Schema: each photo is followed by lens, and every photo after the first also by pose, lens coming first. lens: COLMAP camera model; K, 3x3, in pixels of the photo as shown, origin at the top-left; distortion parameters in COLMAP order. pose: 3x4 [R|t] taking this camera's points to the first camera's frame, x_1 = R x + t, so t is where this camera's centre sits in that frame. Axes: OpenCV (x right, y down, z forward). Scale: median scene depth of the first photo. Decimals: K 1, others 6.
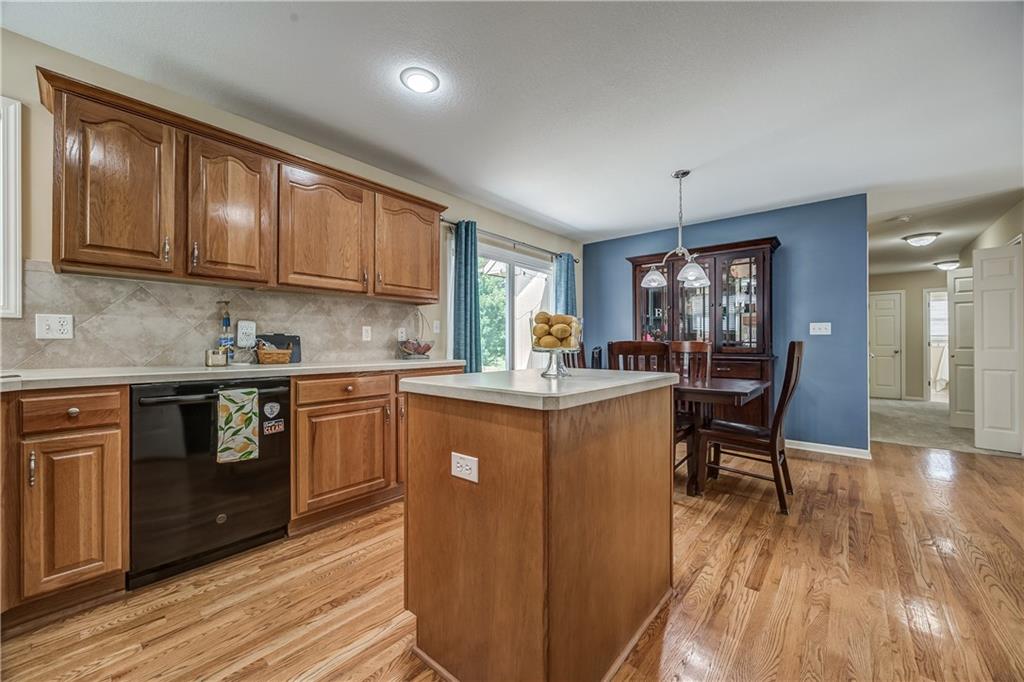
lens RADIAL K [[404.4, 0, 507.2], [0, 404.4, 339.2], [0, 0, 1]] dist [0.001344, 0.000172]
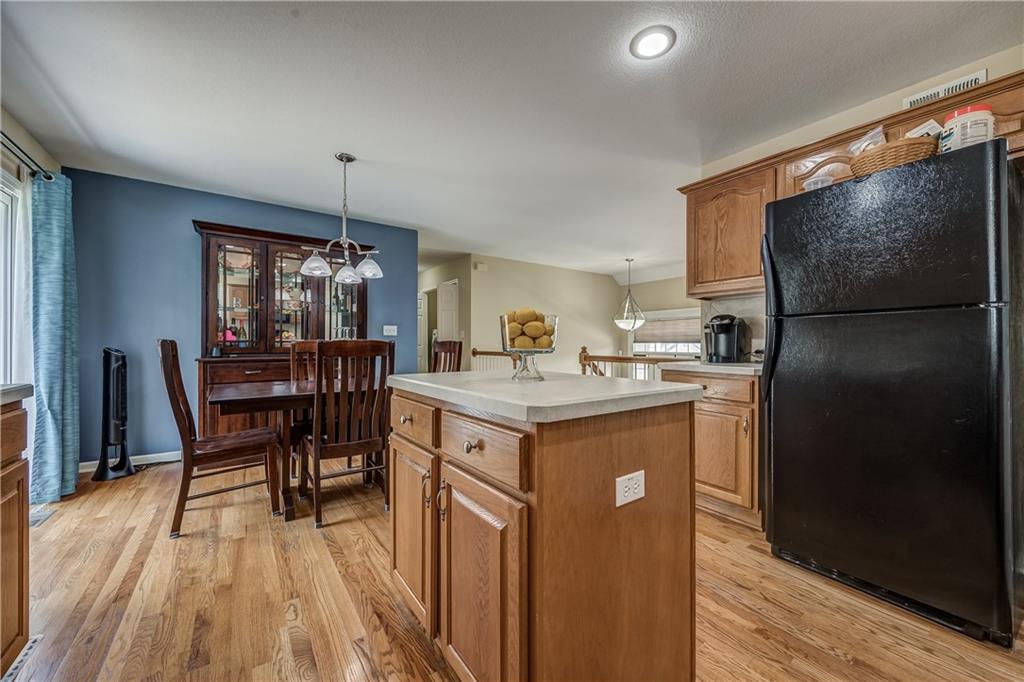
lens RADIAL K [[409.5, 0, 517.3], [0, 409.5, 341.2], [0, 0, 1]] dist [0.000114, 0.000091]
pose [[0.219100, 0.003558, 0.975696, -0.476535], [-0.014274, 0.999898, -0.000441, 0.003436], [-0.975598, -0.013830, 0.219129, 0.494508]]
